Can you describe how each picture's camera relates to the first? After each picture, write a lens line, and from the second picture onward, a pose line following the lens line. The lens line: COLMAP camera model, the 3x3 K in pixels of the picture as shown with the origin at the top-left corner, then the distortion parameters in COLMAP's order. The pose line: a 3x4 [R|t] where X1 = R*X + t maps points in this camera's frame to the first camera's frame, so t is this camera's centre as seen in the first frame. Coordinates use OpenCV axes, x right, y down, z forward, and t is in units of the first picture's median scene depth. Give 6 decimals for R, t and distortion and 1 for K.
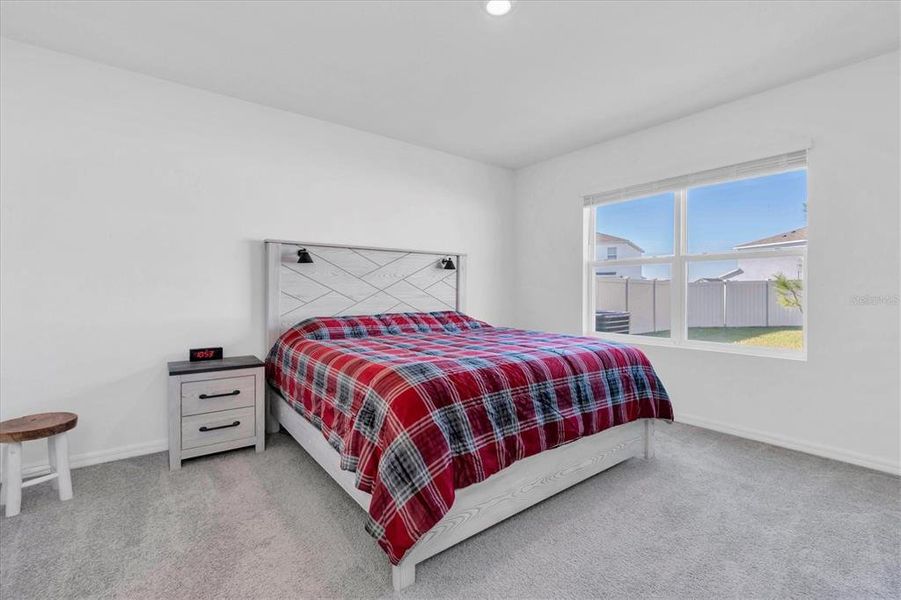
lens RADIAL K [[405.5, 0, 454.2], [0, 405.5, 296.0], [0, 0, 1]] dist [0.000503, -0.000144]
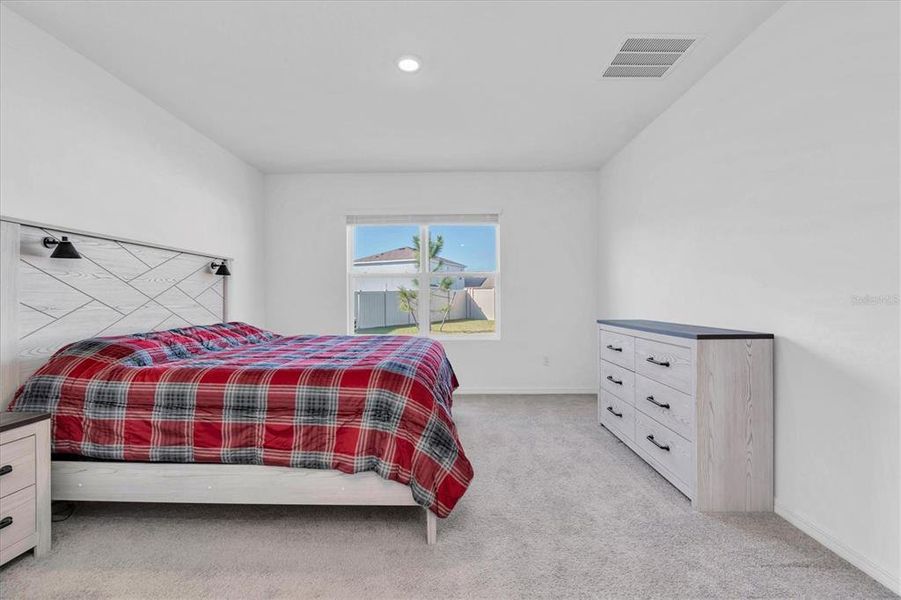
lens RADIAL K [[405.5, 0, 452.6], [0, 405.5, 299.1], [0, 0, 1]] dist [0.000503, -0.000144]
pose [[0.630636, -0.003031, 0.776073, -0.550937], [0.013939, 0.999875, -0.007422, -0.000615], [-0.775954, 0.015499, 0.630599, 0.093372]]
